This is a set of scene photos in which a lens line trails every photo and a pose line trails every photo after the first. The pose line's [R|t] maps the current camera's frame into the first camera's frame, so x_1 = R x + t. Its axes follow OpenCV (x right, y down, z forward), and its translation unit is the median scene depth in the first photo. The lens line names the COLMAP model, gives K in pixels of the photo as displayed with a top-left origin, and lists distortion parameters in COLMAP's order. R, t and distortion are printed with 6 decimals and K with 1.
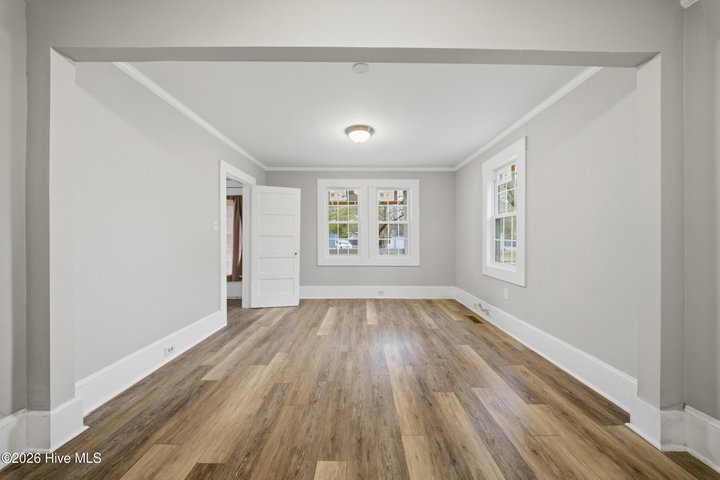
lens RADIAL K [[254.3, 0, 357.9], [0, 254.3, 238.3], [0, 0, 1]] dist [0.013001, -0.008185]
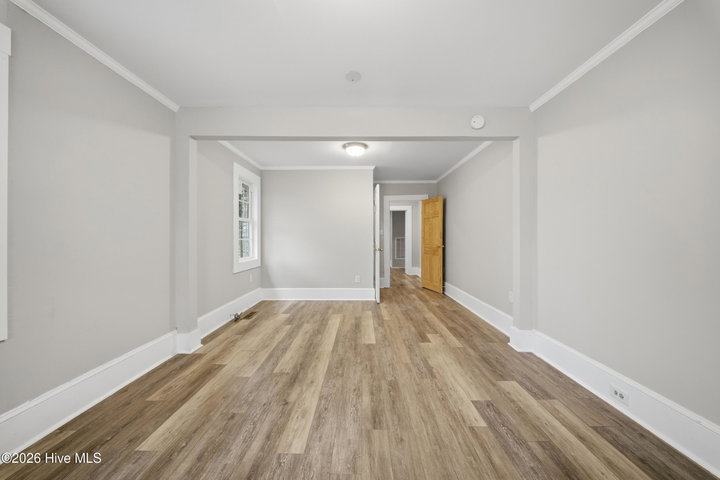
lens RADIAL K [[254.3, 0, 357.9], [0, 254.3, 238.3], [0, 0, 1]] dist [0.013001, -0.008185]
pose [[-0.999997, -0.000140, 0.002616, -0.010570], [-0.000135, 0.999999, 0.001668, -0.000504], [-0.002616, 0.001667, -0.999995, 1.978995]]
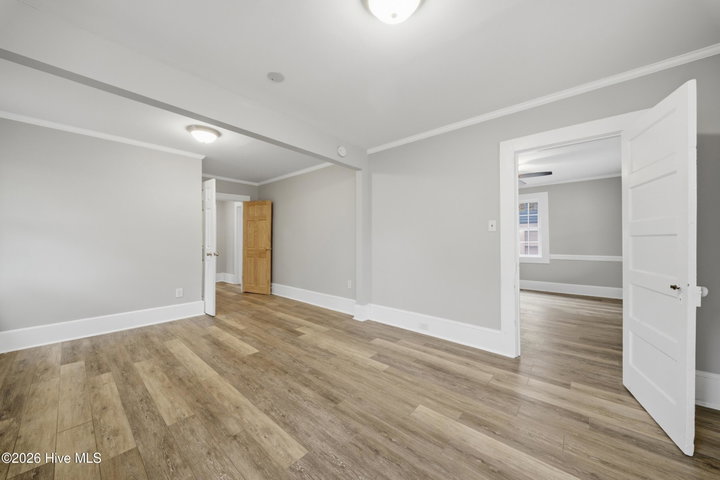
lens RADIAL K [[256.9, 0, 360.1], [0, 256.9, 238.7], [0, 0, 1]] dist [0.012080, -0.008638]
pose [[-0.650287, -0.006114, -0.759664, 0.560365], [-0.000550, 0.999971, -0.007577, -0.000665], [0.759688, -0.004510, -0.650272, 1.869593]]
